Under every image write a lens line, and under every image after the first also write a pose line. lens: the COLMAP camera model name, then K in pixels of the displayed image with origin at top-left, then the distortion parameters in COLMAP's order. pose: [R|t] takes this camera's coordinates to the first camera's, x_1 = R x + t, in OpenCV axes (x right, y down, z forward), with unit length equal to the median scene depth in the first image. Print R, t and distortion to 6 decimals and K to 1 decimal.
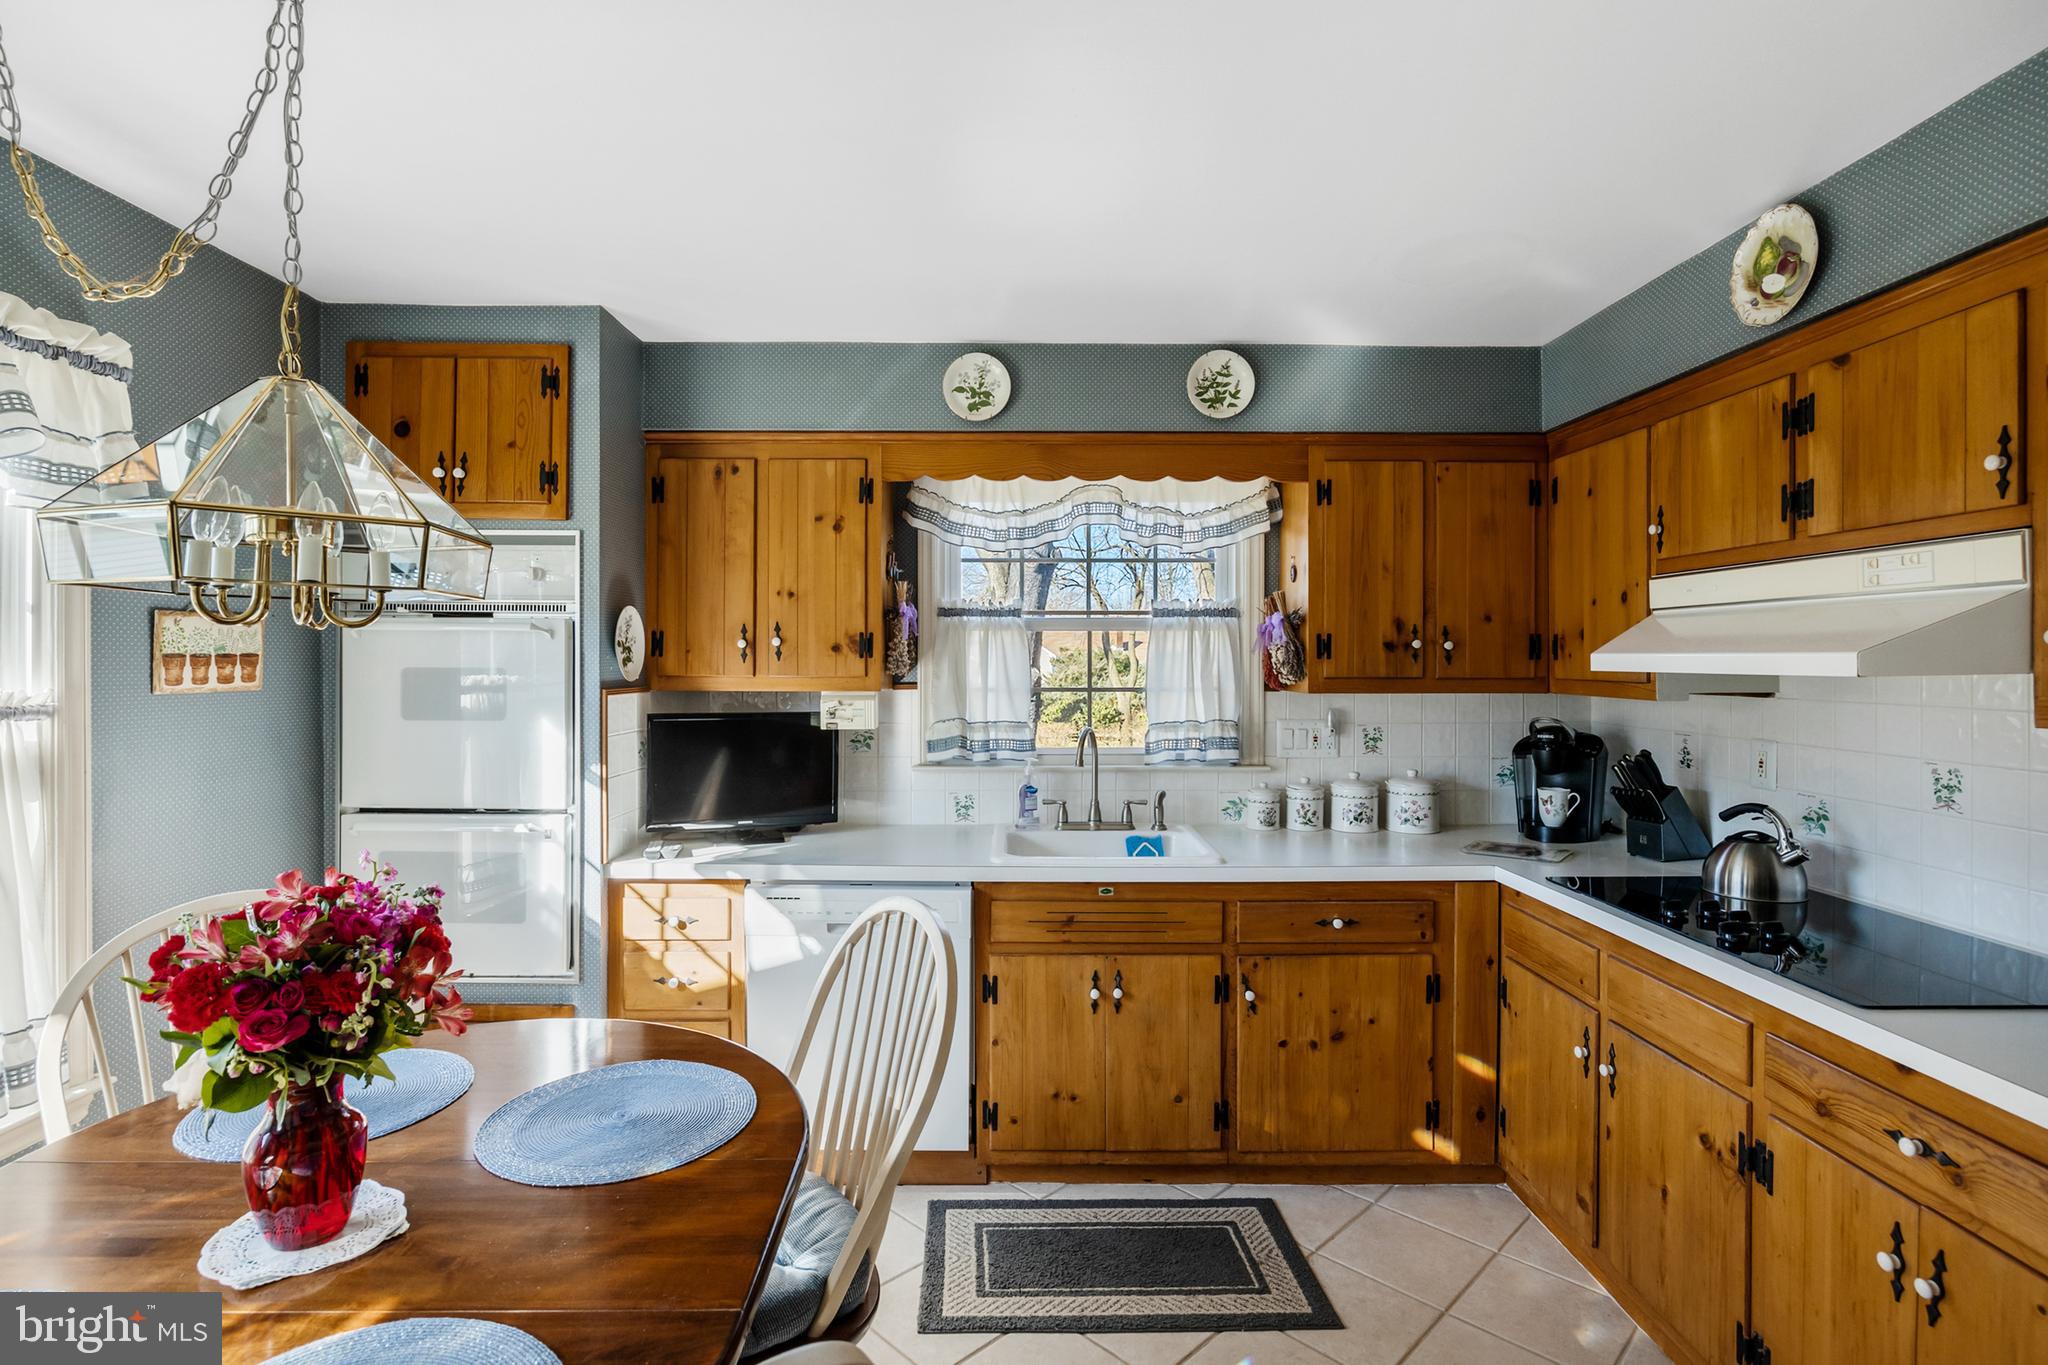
lens RADIAL K [[1004.9, 0, 994.2], [0, 1004.9, 657.0], [0, 0, 1]] dist [-0.016990, 0.001014]
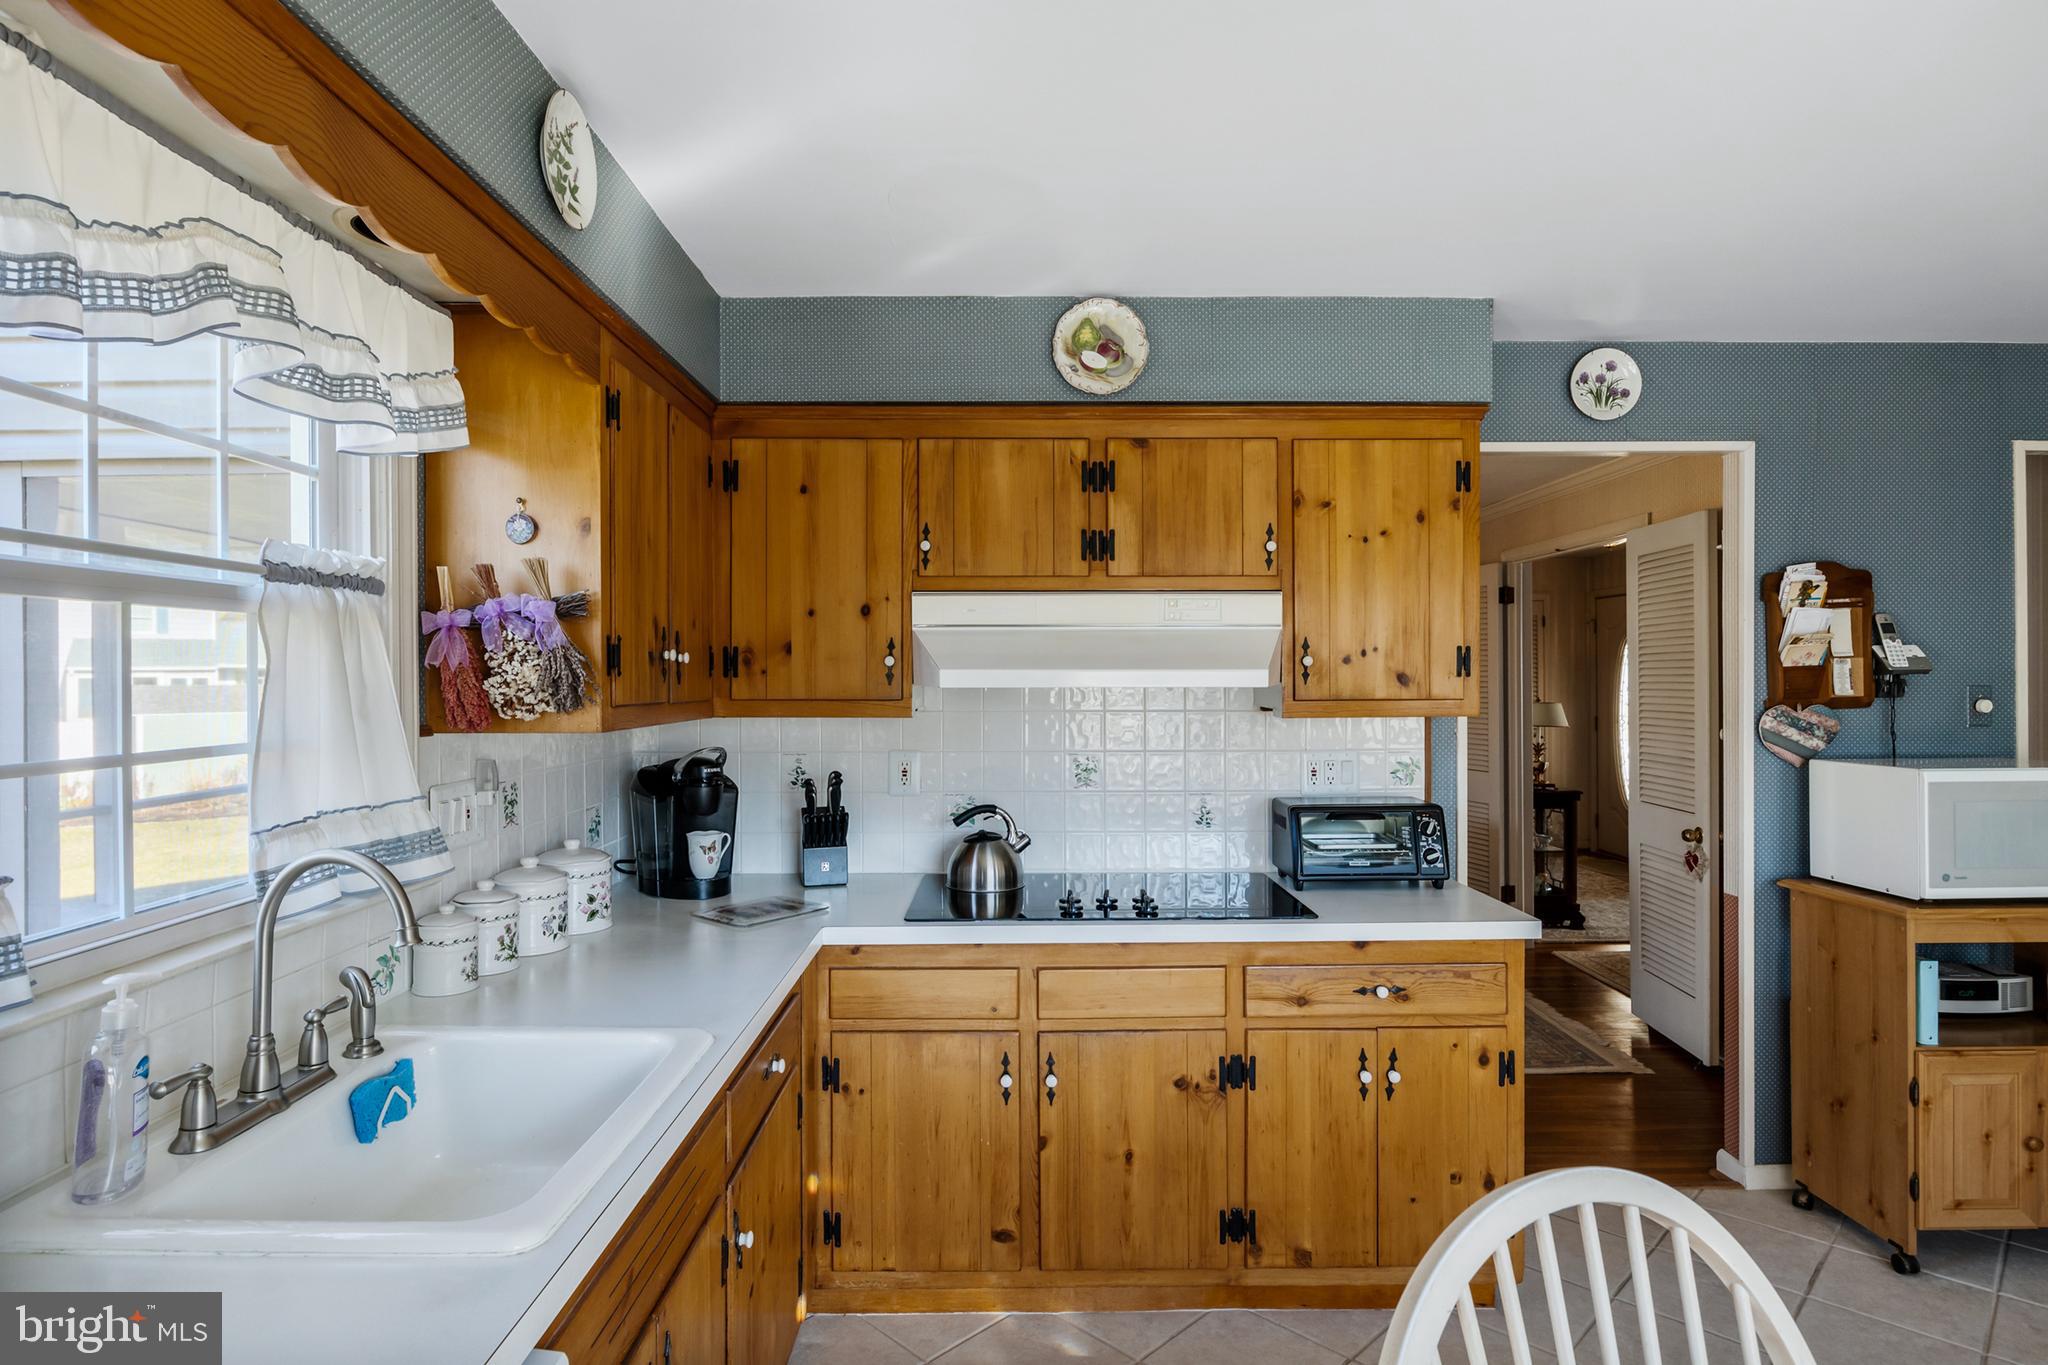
lens RADIAL K [[1079.6, 0, 1038.4], [0, 1079.6, 679.6], [0, 0, 1]] dist [-0.001868, -0.002022]
pose [[-0.033466, -0.003085, 0.999435, -0.383943], [0.001109, 0.999995, 0.003124, 0.002659], [-0.999439, 0.001213, -0.033462, 0.837559]]
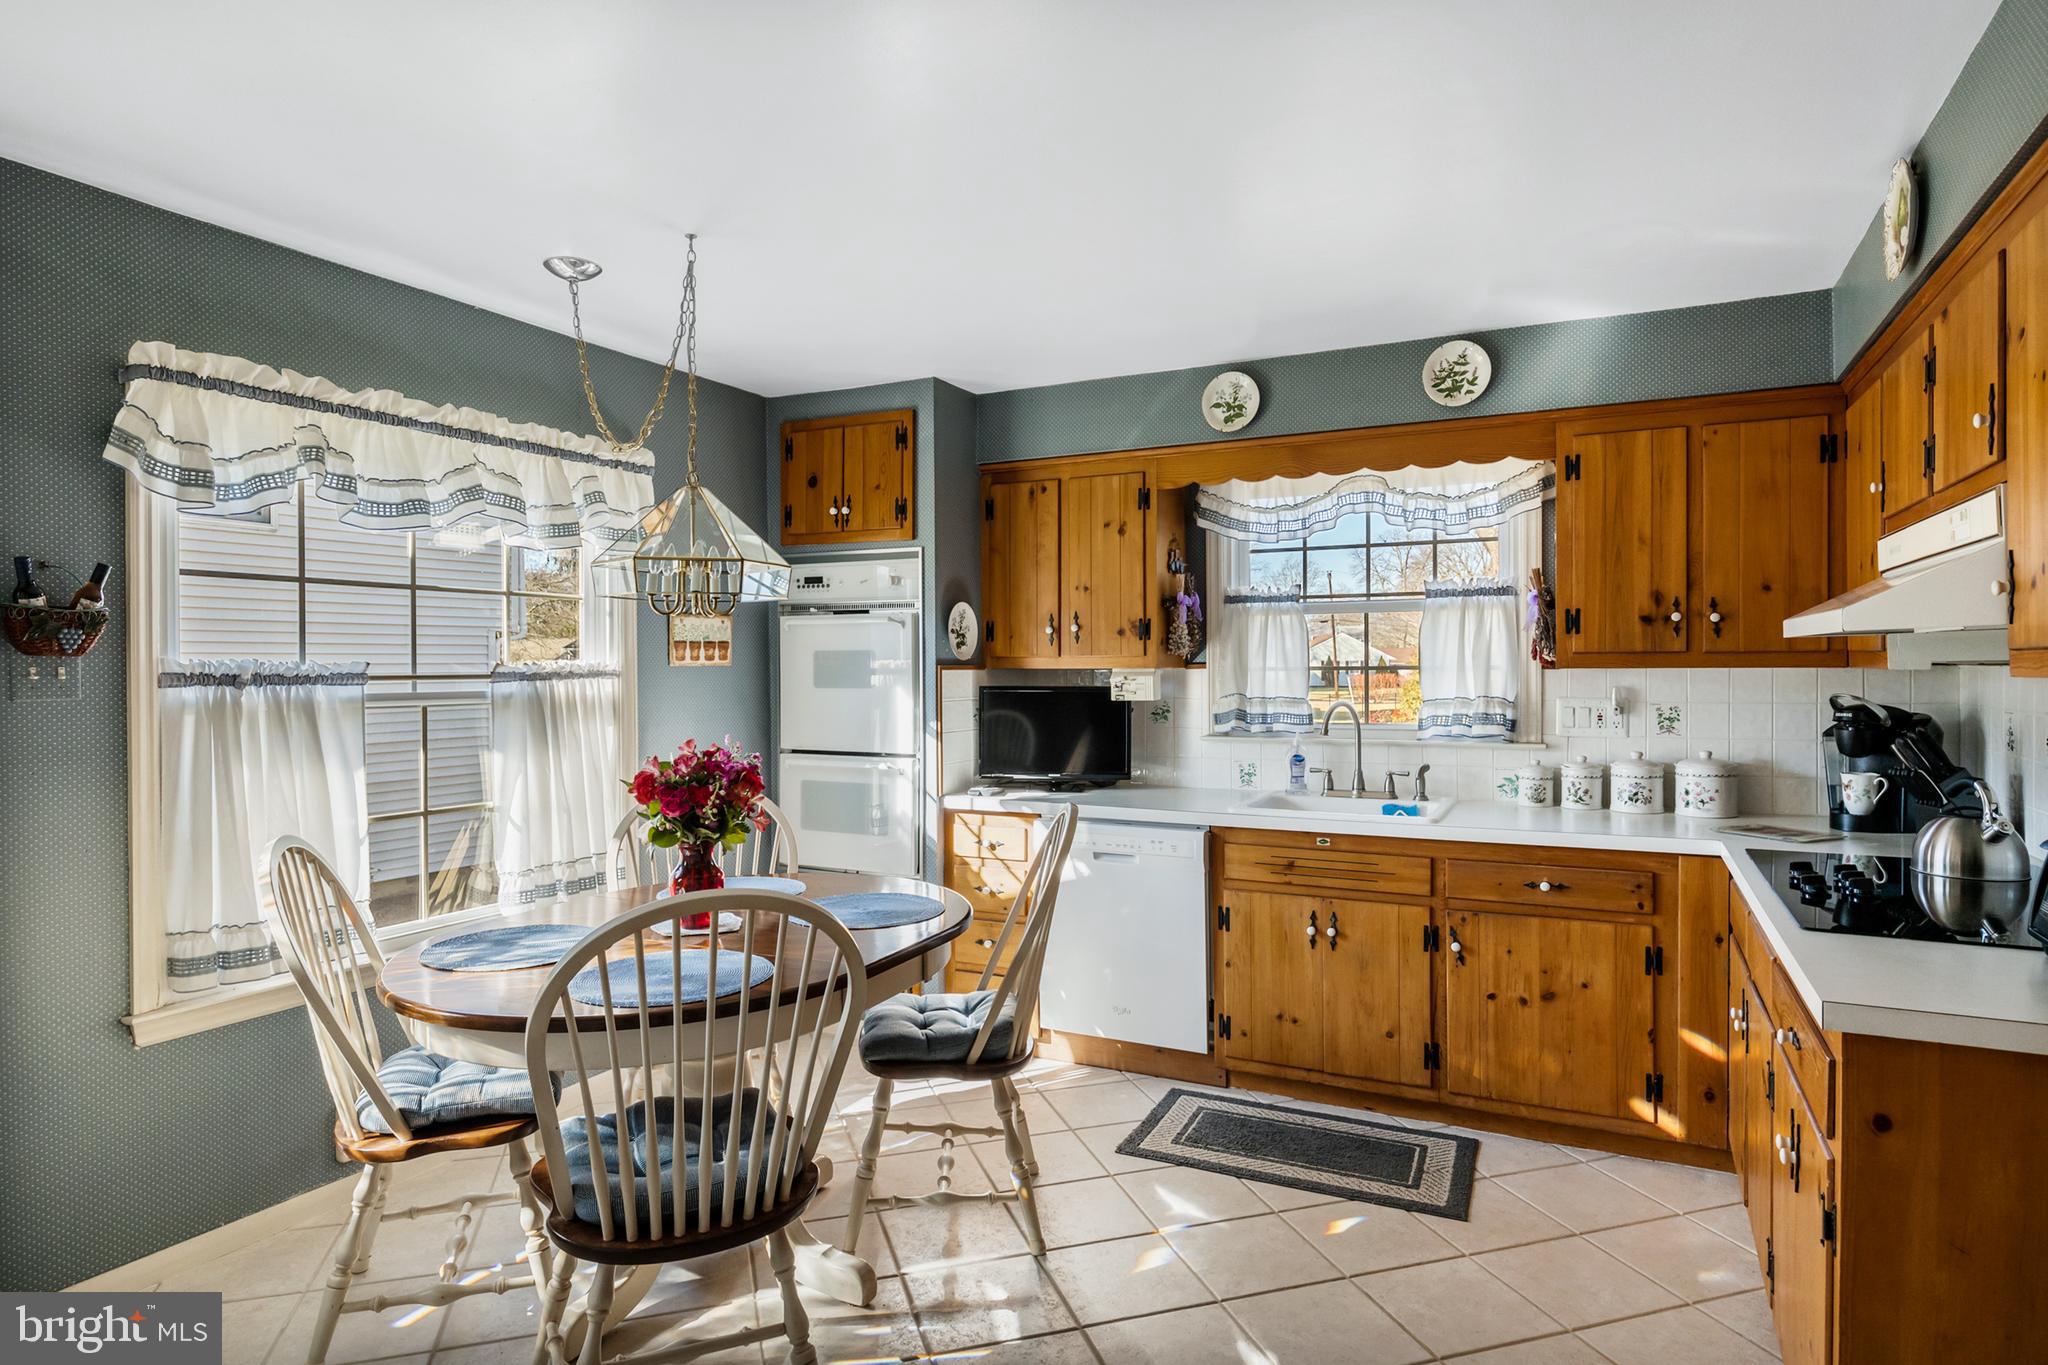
lens RADIAL K [[1163.6, 0, 983.3], [0, 1163.6, 670.4], [0, 0, 1]] dist [-0.010970, -0.003652]
pose [[0.878939, -0.002984, -0.476926, 0.401938], [0.006939, 0.999955, 0.006531, 0.029303], [0.476884, -0.009050, 0.878919, -0.332313]]
